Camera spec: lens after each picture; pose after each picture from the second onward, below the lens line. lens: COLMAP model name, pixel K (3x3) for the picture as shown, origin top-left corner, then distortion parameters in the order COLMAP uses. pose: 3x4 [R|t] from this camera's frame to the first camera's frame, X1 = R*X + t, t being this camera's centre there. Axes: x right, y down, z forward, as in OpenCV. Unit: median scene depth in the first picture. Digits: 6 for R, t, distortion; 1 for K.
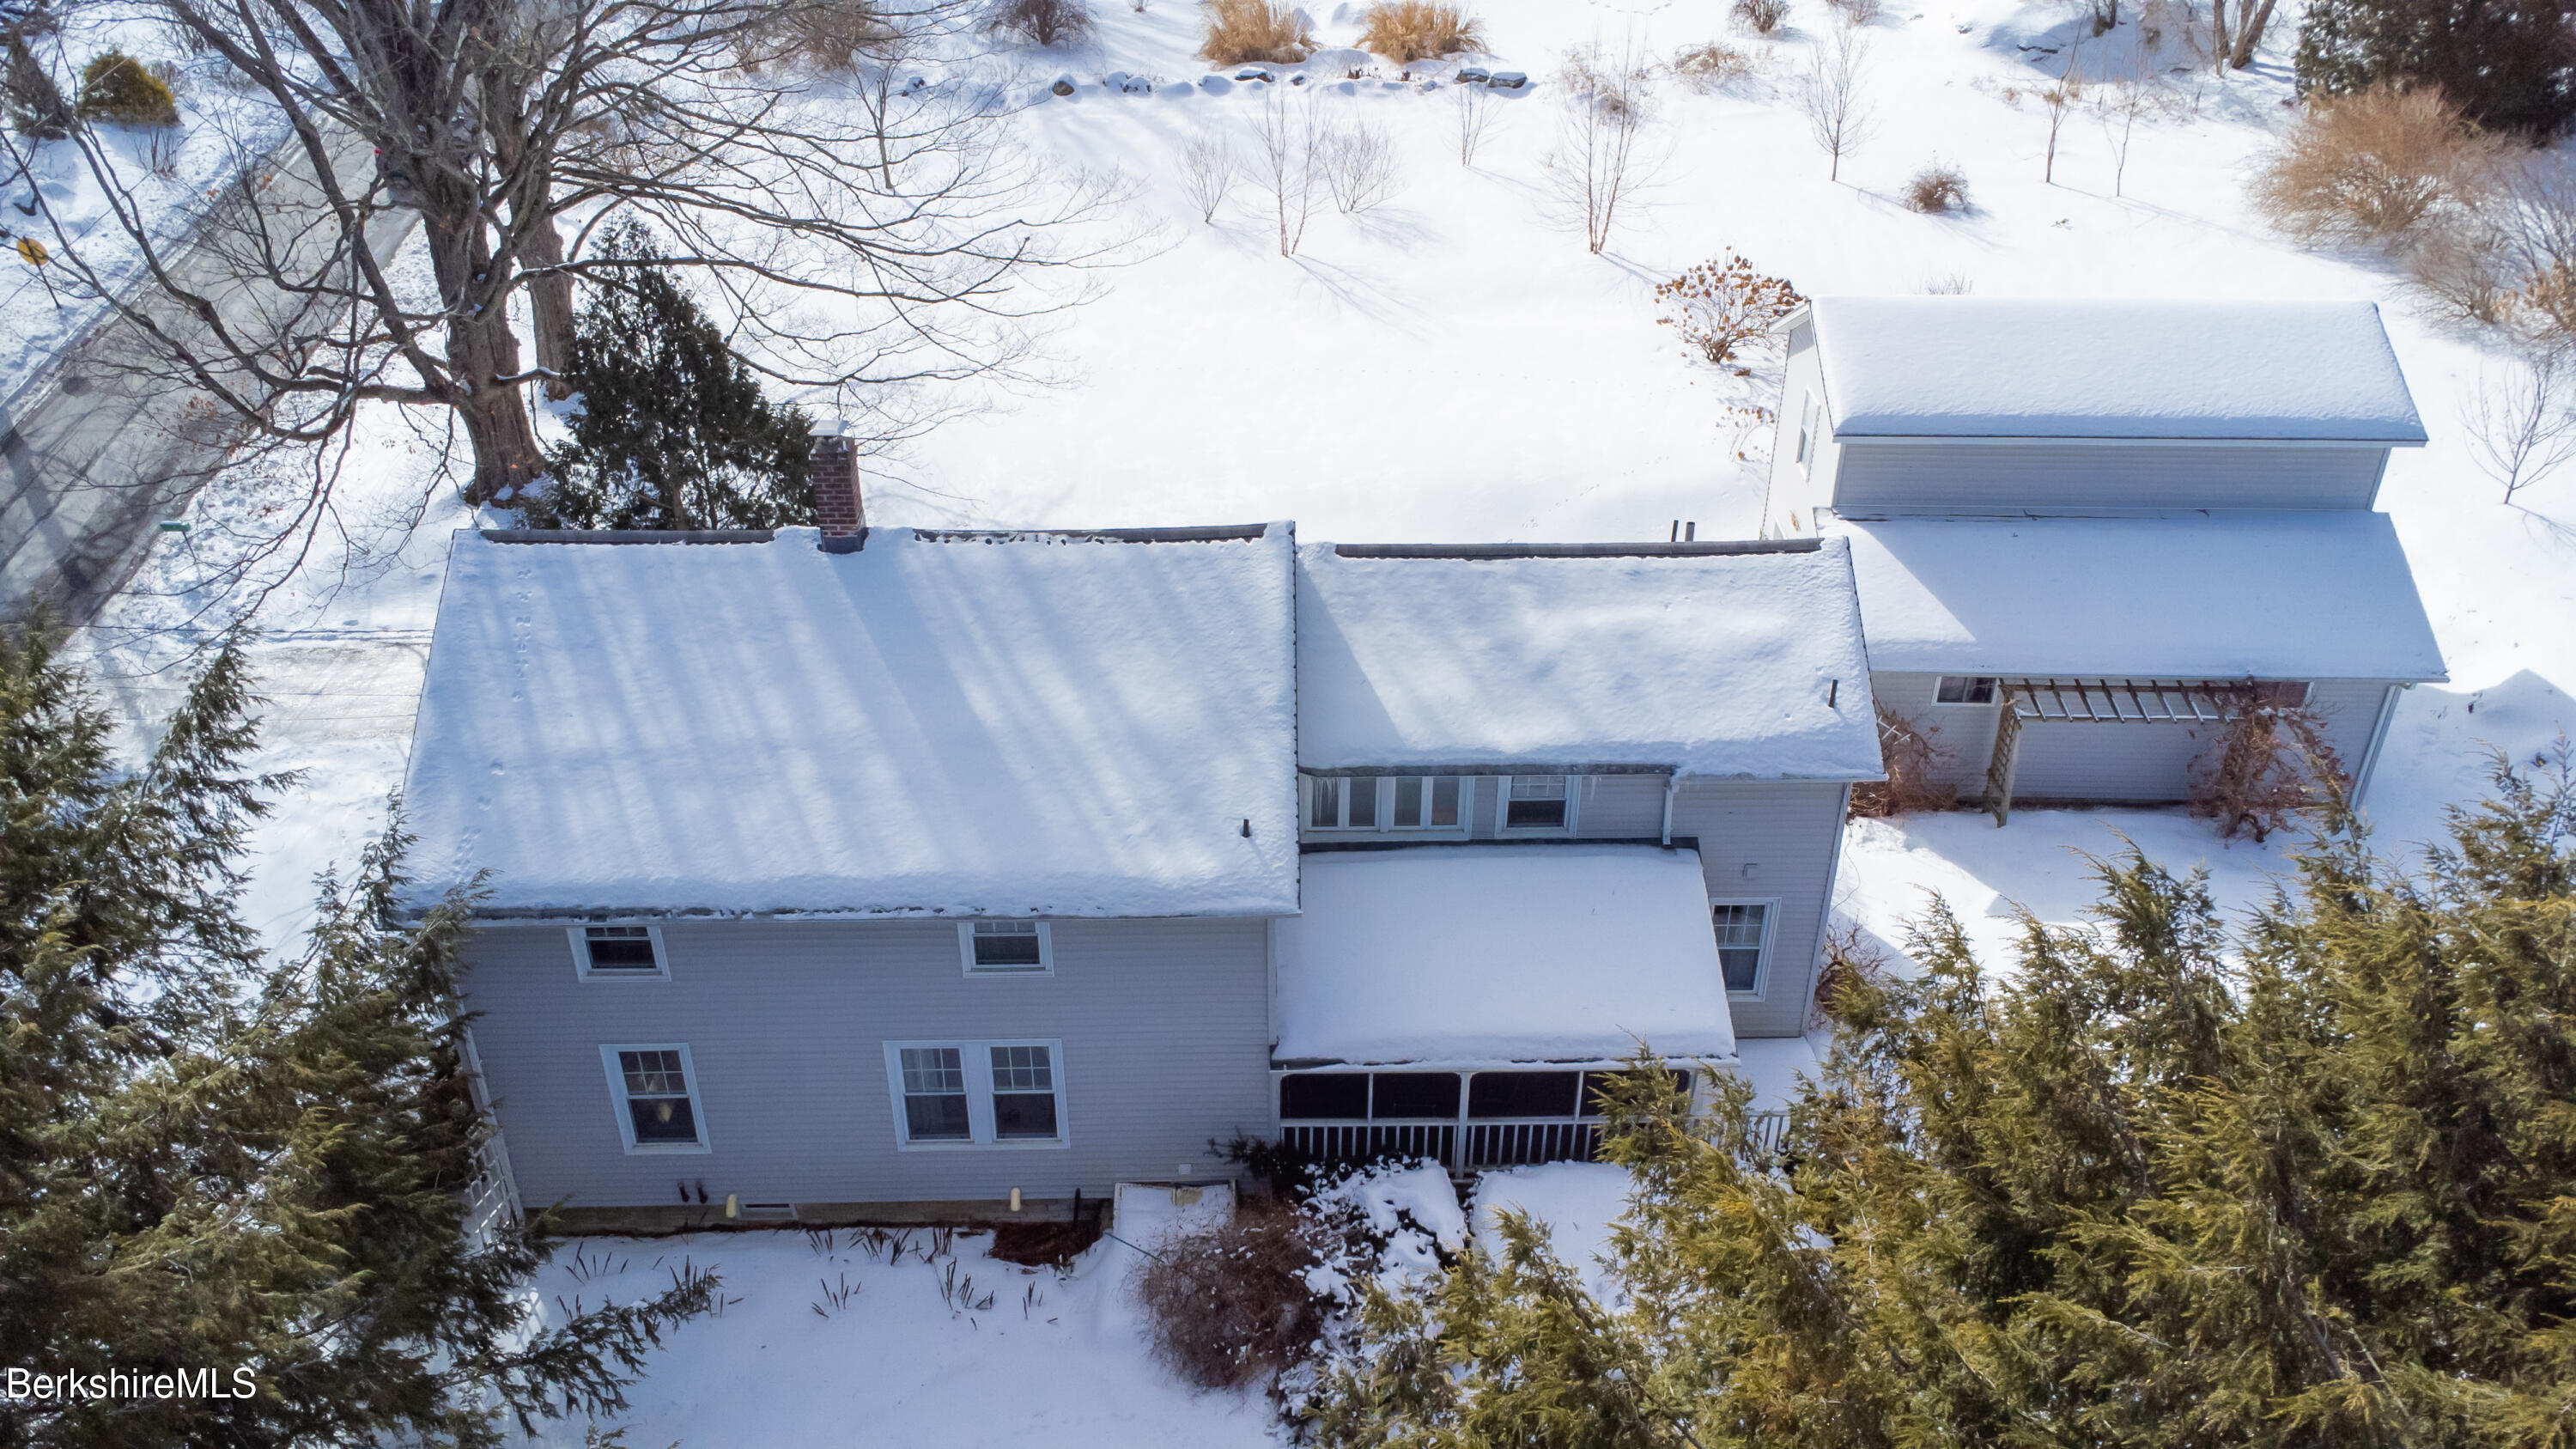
lens RADIAL K [[1841.2, 0, 1288.0], [0, 1841.2, 724.5], [0, 0, 1]] dist [0.006018, -0.000080]
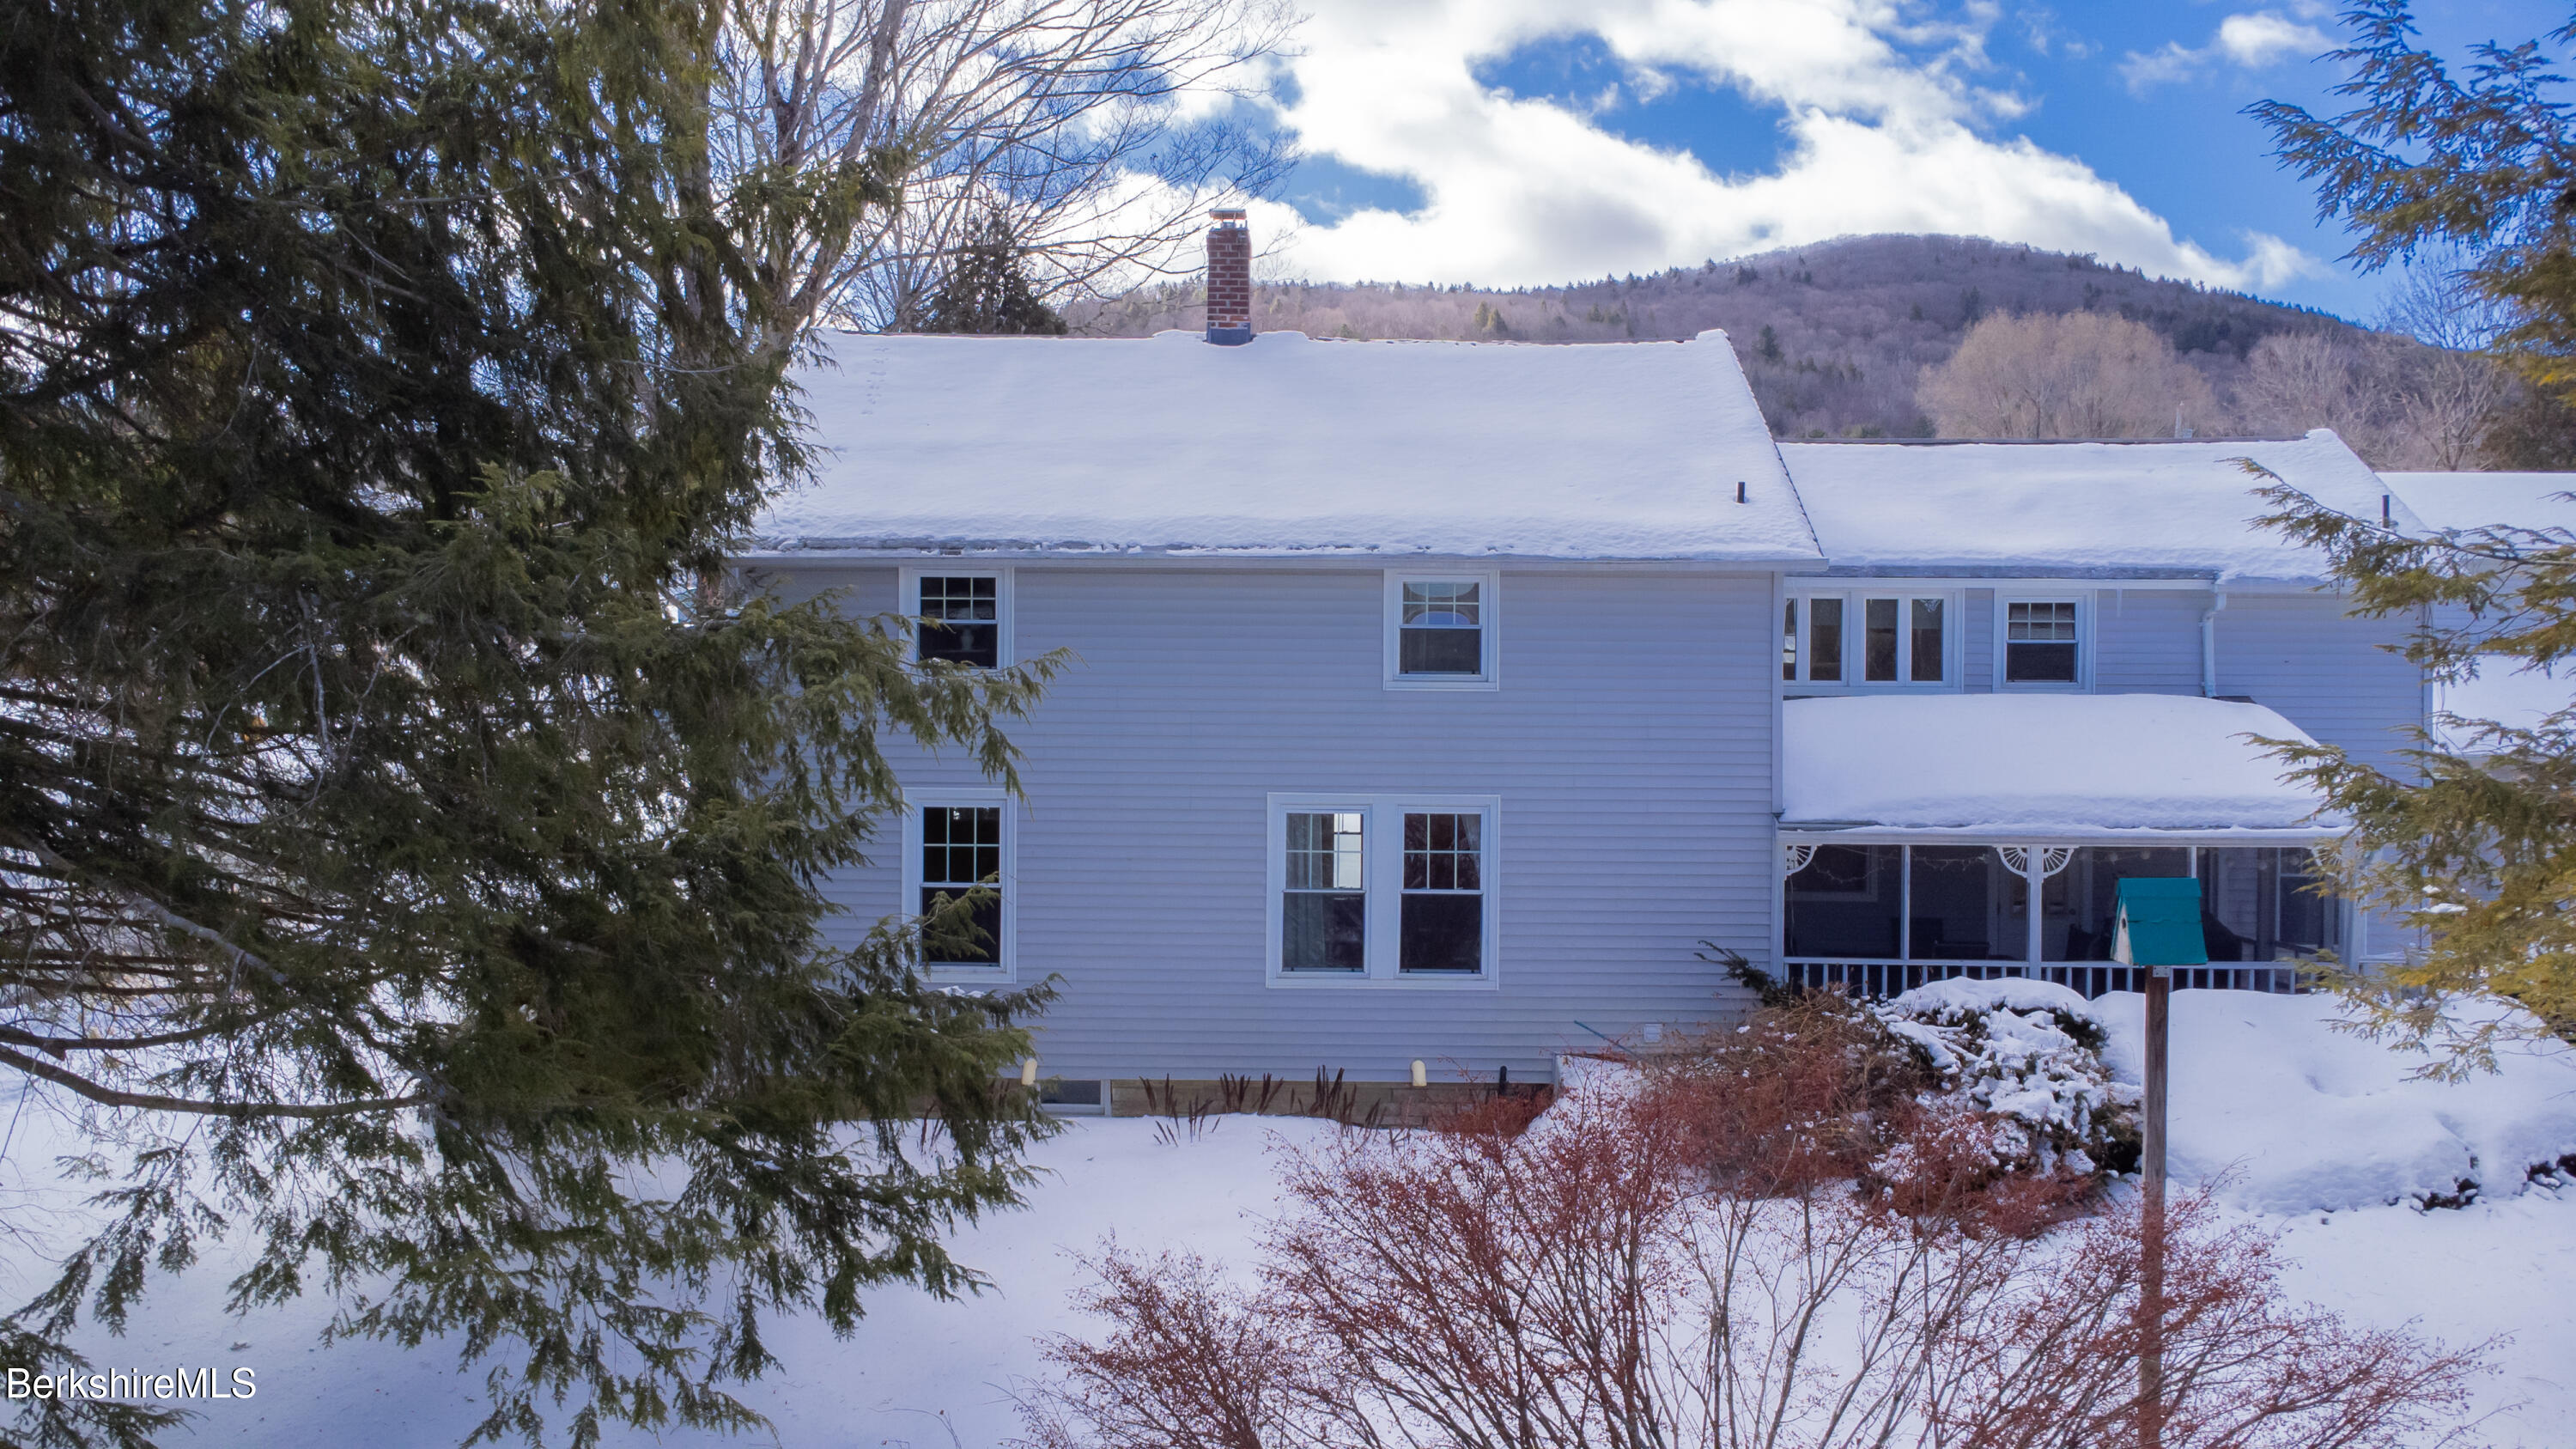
lens RADIAL K [[1841.2, 0, 1288.0], [0, 1841.2, 724.5], [0, 0, 1]] dist [0.006018, -0.000080]
pose [[0.999169, 0.001462, -0.040735, -0.178069], [-0.021545, 0.867288, -0.497341, 0.520957], [0.034602, 0.497805, 0.866598, 0.317052]]
